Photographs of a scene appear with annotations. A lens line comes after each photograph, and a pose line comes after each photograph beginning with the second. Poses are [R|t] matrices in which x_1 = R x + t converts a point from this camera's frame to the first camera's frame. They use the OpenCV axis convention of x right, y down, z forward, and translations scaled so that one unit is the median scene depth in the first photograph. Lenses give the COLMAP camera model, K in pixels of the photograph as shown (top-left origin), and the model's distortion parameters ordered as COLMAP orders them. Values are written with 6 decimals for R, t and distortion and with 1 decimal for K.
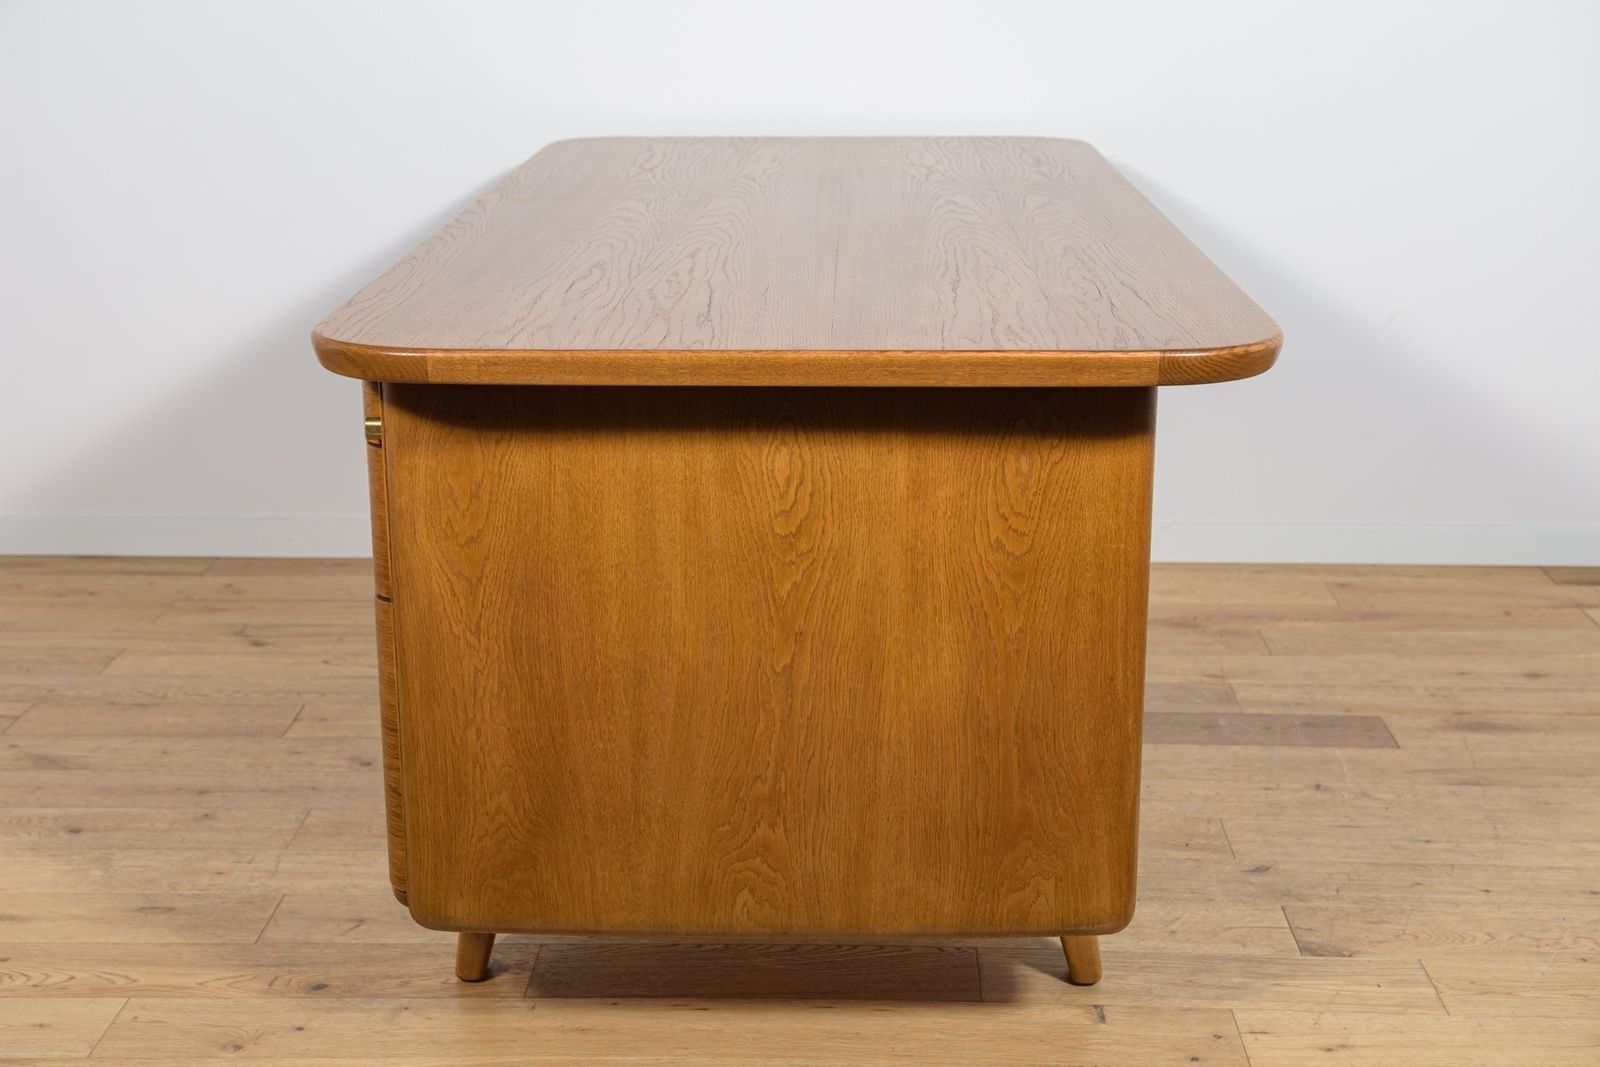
lens RADIAL K [[2176.4, 0, 801.1], [0, 2176.4, 541.8], [0, 0, 1]] dist [0.083249, 0.135266]
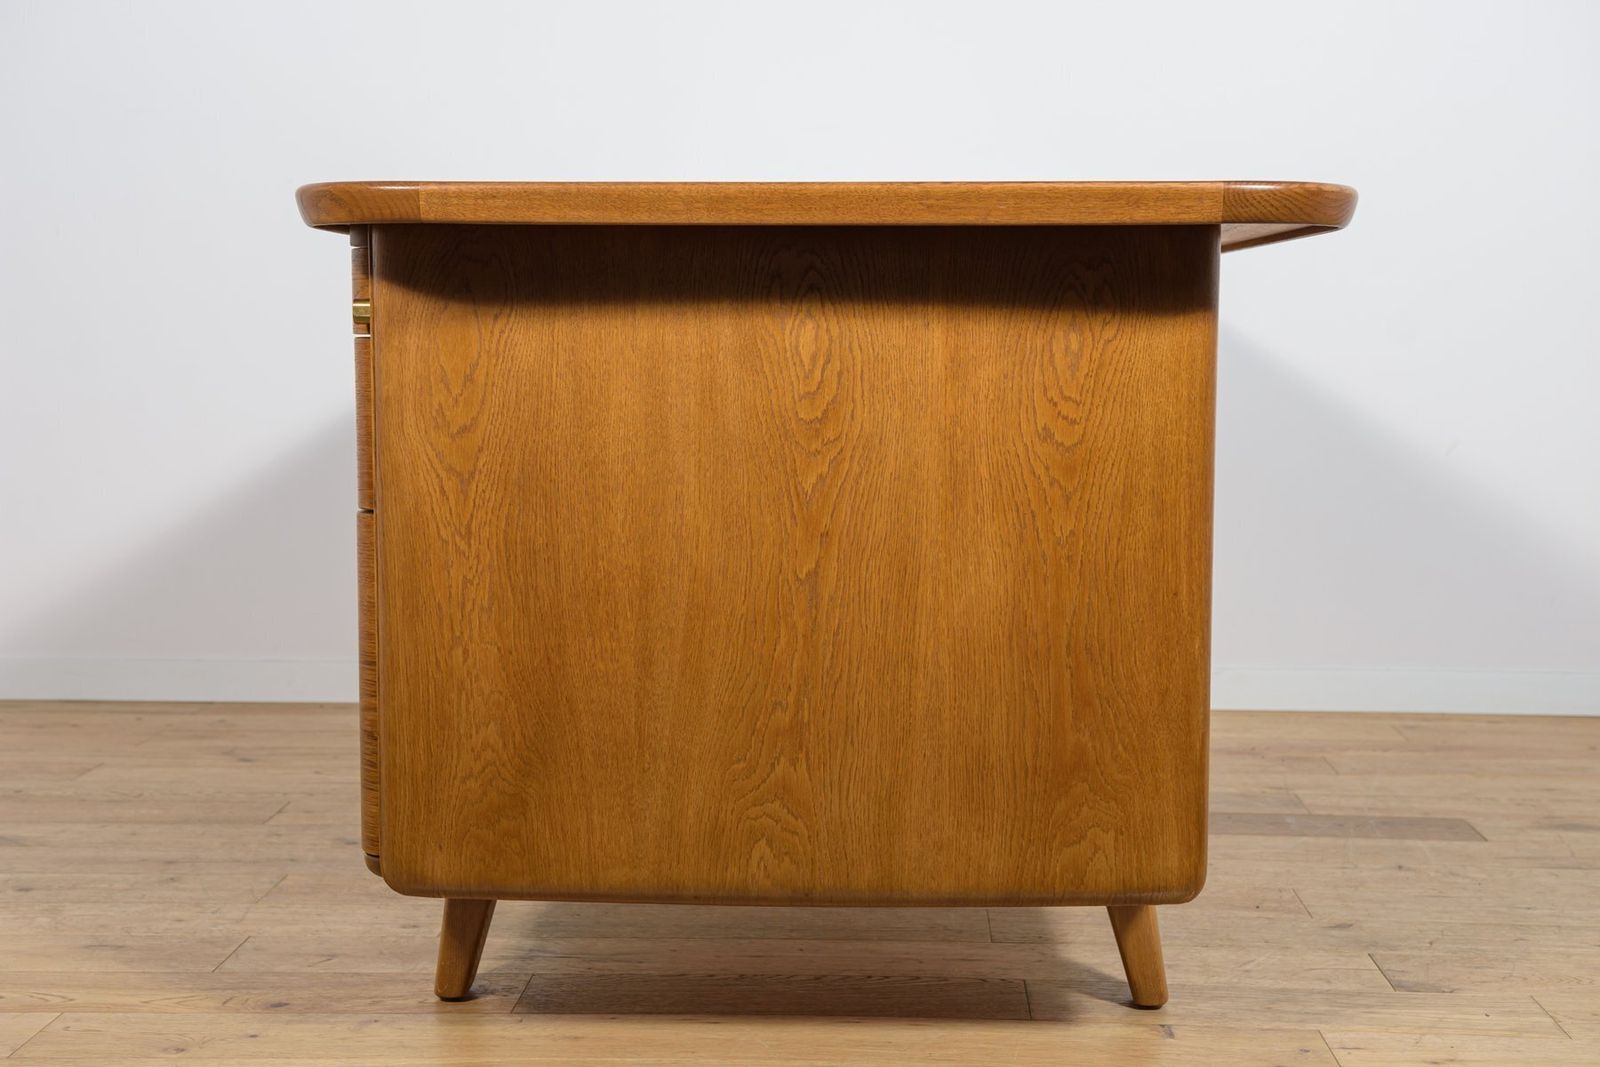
lens RADIAL K [[2176.4, 0, 801.1], [0, 2176.4, 541.8], [0, 0, 1]] dist [0.083249, 0.135266]
pose [[0.999877, 0.005533, -0.014667, 0.002359], [-0.008060, 0.983938, -0.178326, 0.198277], [0.013445, 0.178423, 0.983862, 0.113445]]
